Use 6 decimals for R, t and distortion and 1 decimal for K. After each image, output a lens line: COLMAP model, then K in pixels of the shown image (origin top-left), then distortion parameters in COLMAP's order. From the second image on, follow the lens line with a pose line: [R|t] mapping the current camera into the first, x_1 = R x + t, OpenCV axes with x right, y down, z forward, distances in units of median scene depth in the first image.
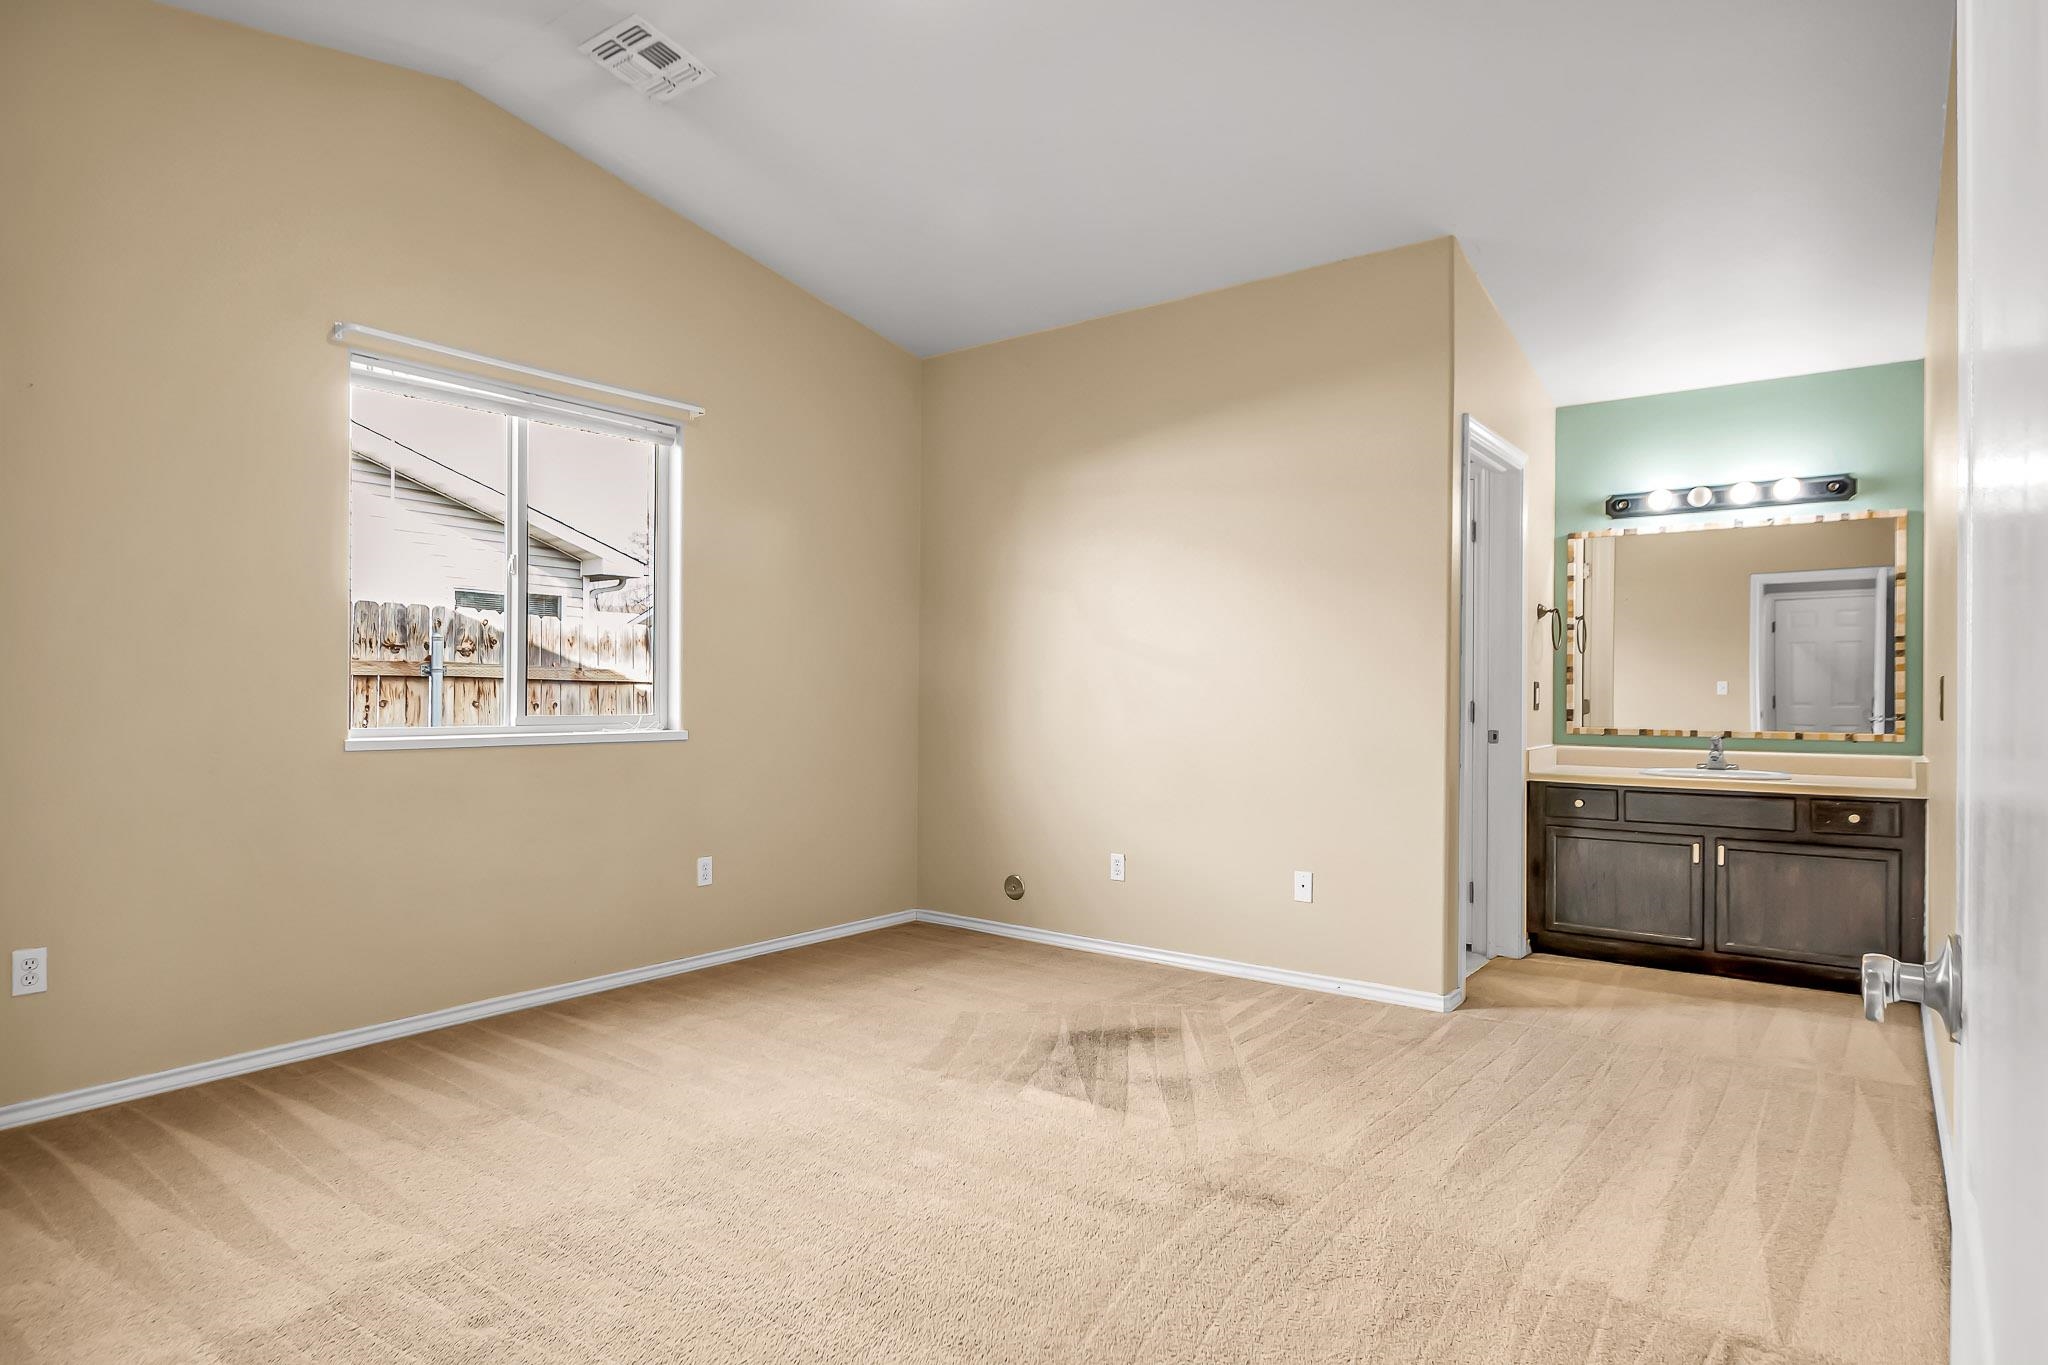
lens RADIAL K [[1126.0, 0, 1020.5], [0, 1126.0, 703.2], [0, 0, 1]] dist [0.002922, 0.000487]
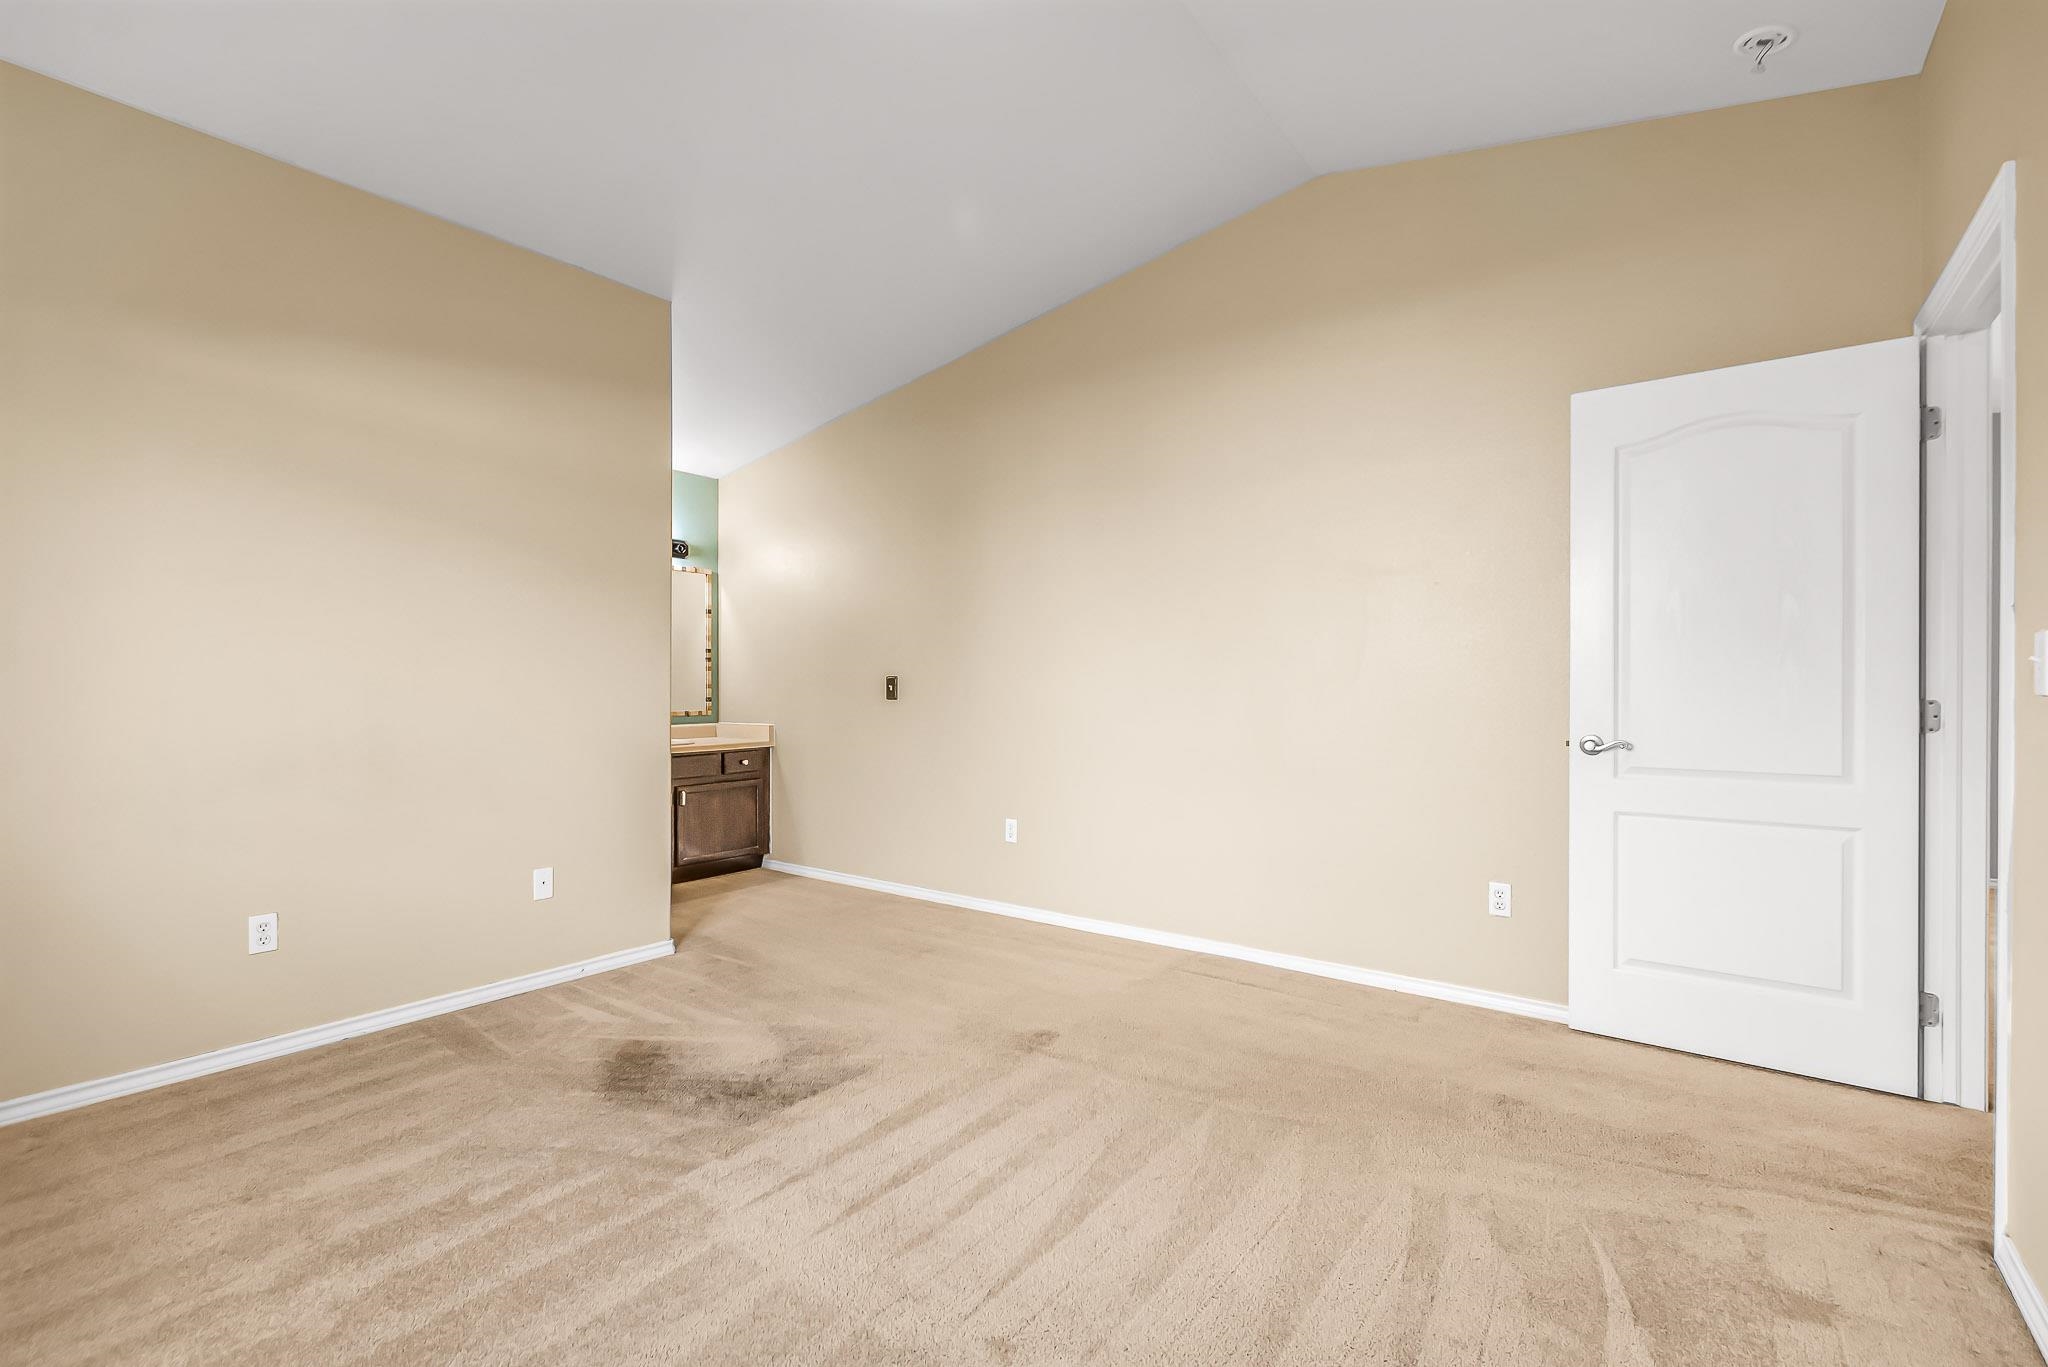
lens RADIAL K [[921.3, 0, 1022.7], [0, 921.3, 693.7], [0, 0, 1]] dist [0.002570, -0.000040]
pose [[-0.014997, -0.013832, 0.999792, -0.603980], [0.002644, 0.999900, 0.013873, -0.014476], [-0.999884, 0.002851, -0.014959, 0.642302]]
